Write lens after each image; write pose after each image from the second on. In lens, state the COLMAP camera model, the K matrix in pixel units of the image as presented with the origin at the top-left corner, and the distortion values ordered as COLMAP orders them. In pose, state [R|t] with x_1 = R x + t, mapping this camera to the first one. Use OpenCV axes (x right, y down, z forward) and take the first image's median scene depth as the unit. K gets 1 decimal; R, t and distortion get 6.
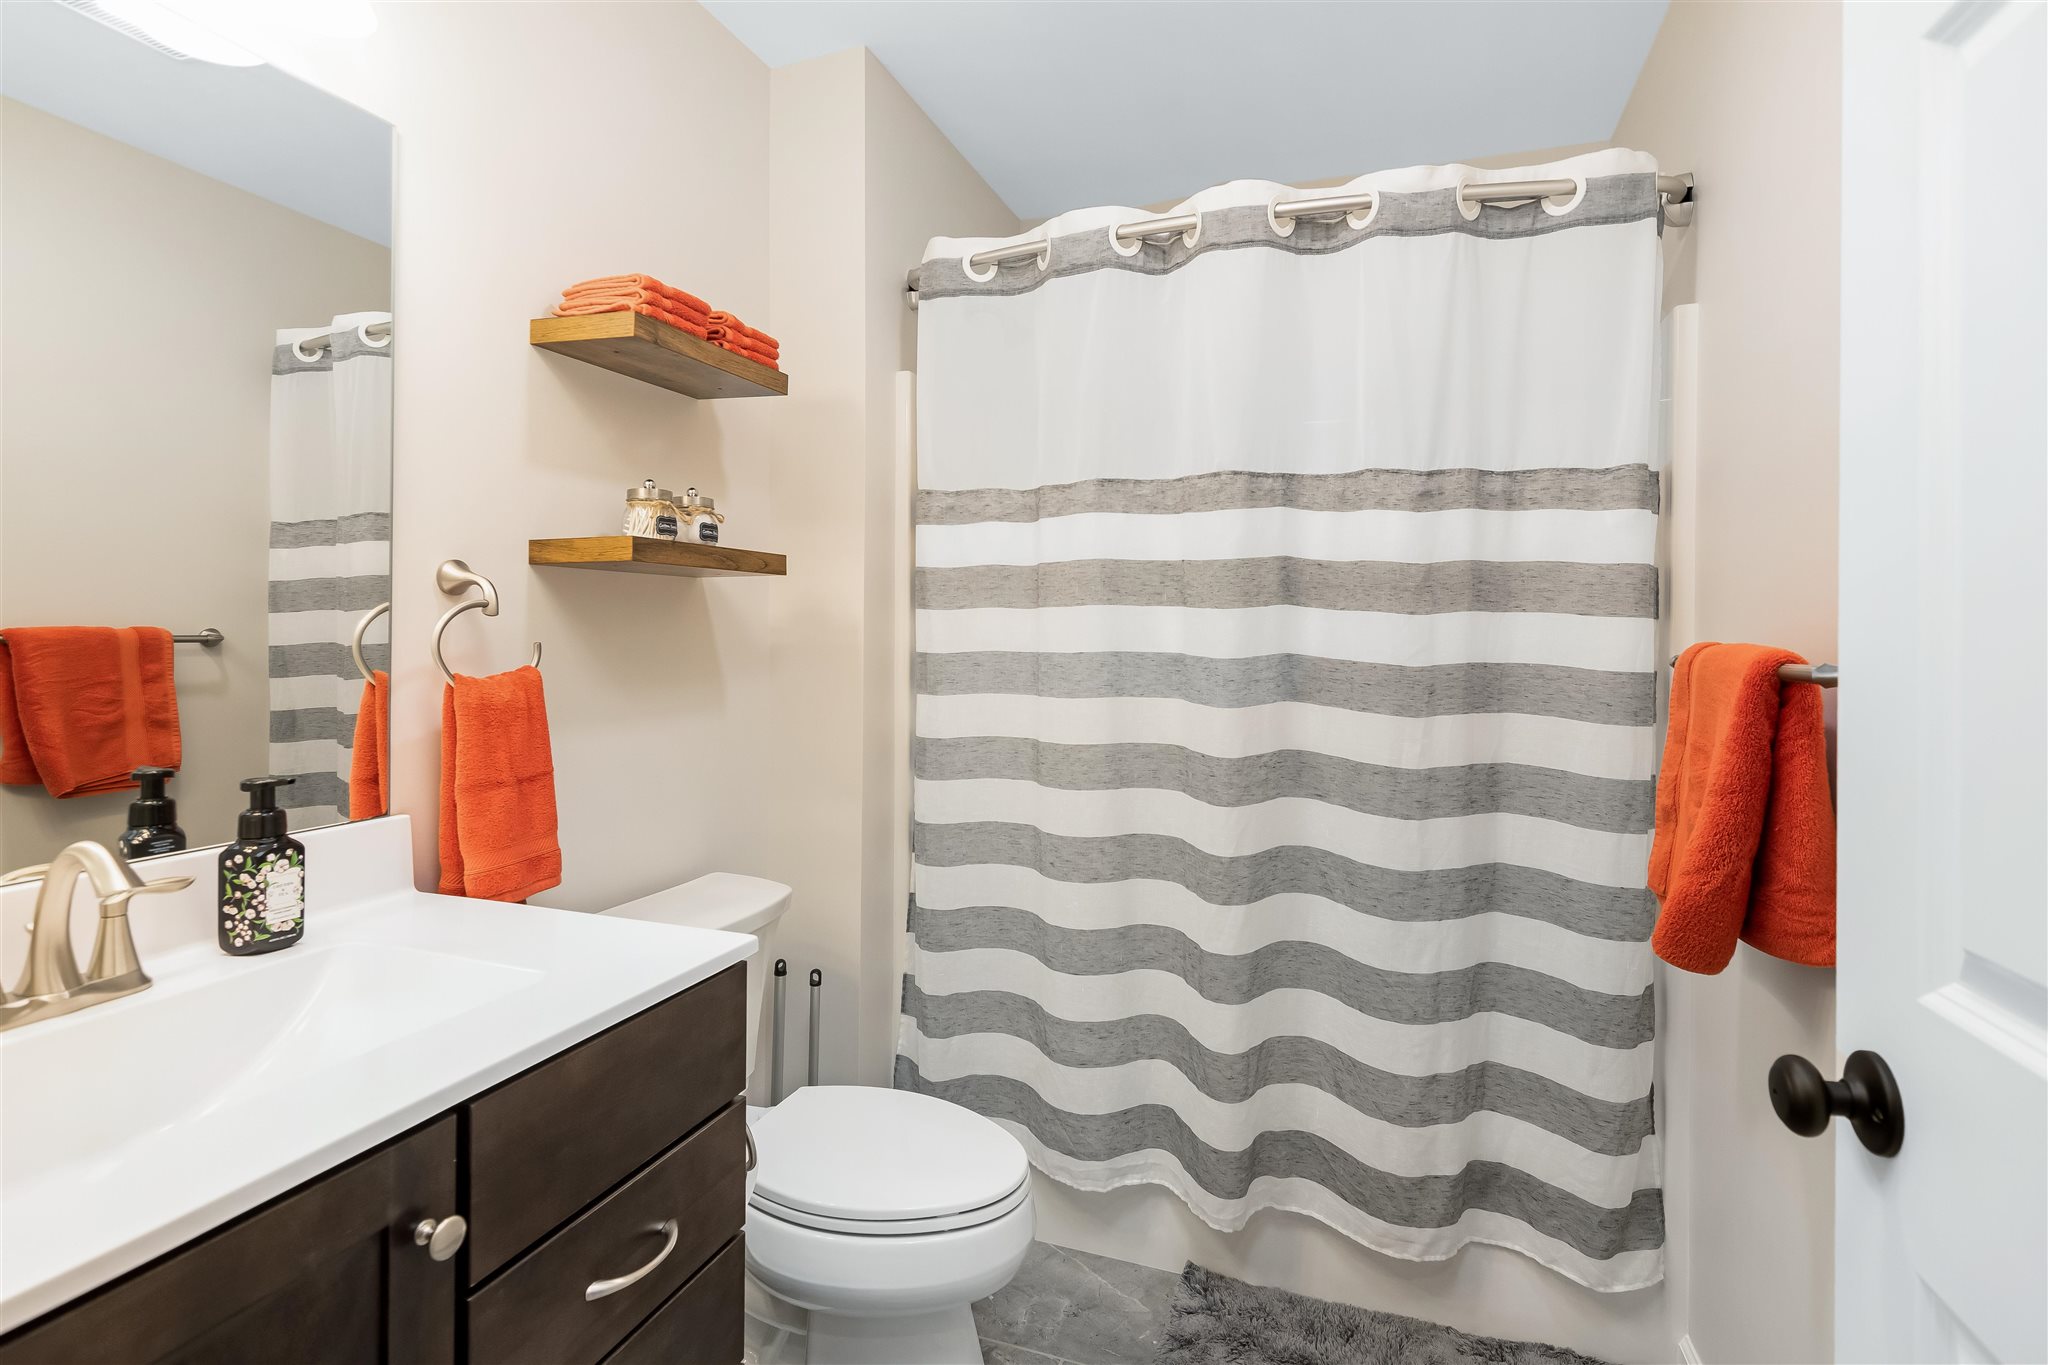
lens RADIAL K [[1004.7, 0, 1022.1], [0, 1004.7, 672.8], [0, 0, 1]] dist [0.002273, -0.001809]
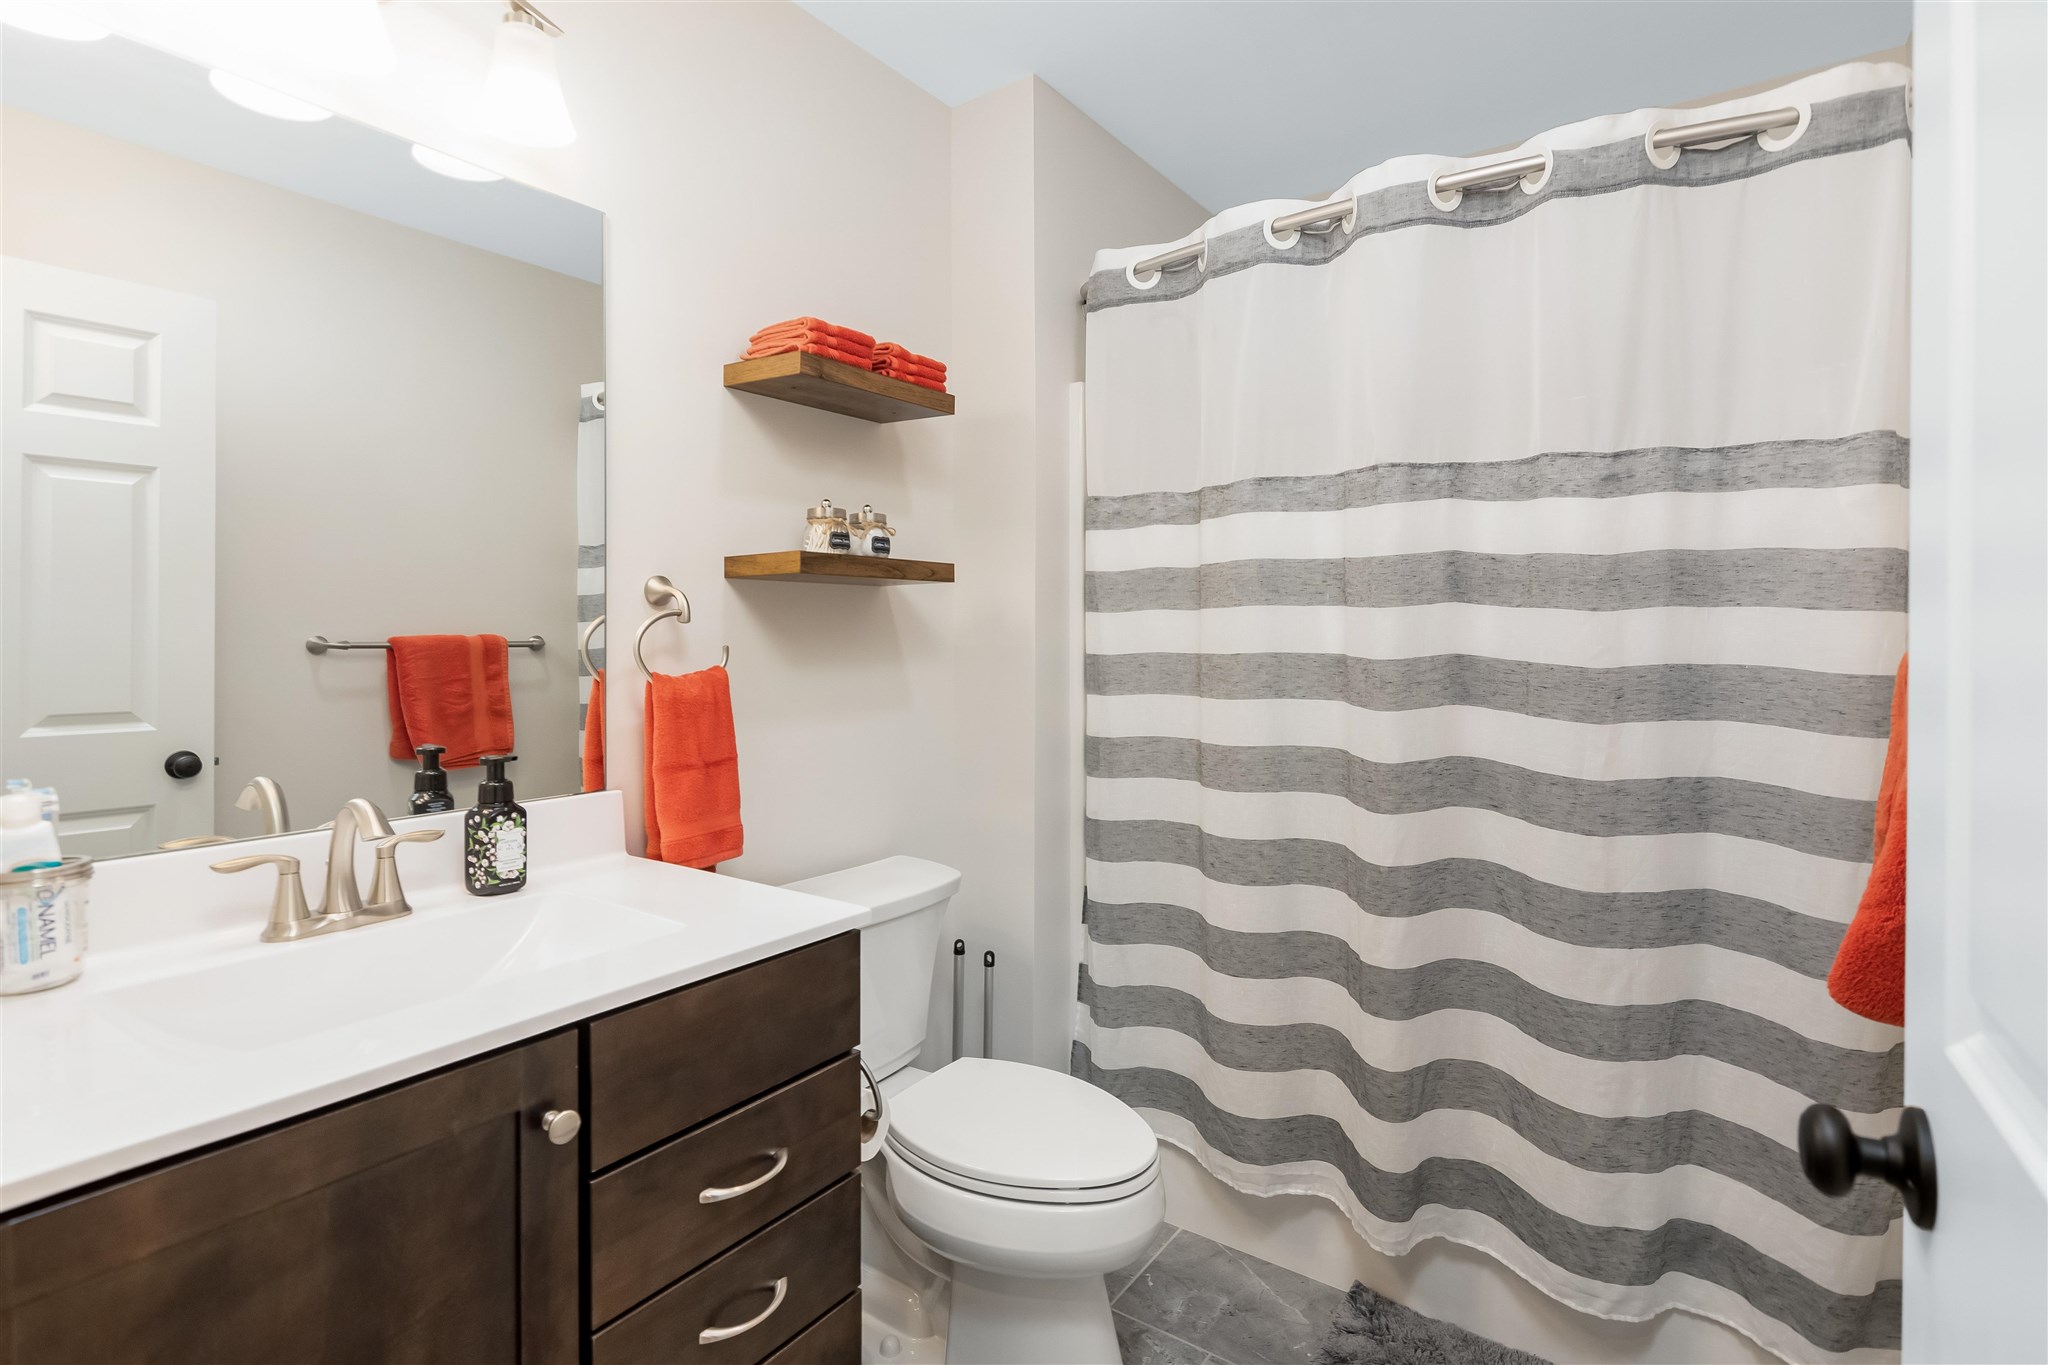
lens RADIAL K [[1004.7, 0, 1031.3], [0, 1004.7, 685.1], [0, 0, 1]] dist [0.002273, -0.001809]
pose [[0.963848, 0.006132, -0.266381, 0.133622], [-0.003433, 0.999938, 0.010595, 0.001271], [0.266429, -0.009297, 0.963810, -0.015248]]
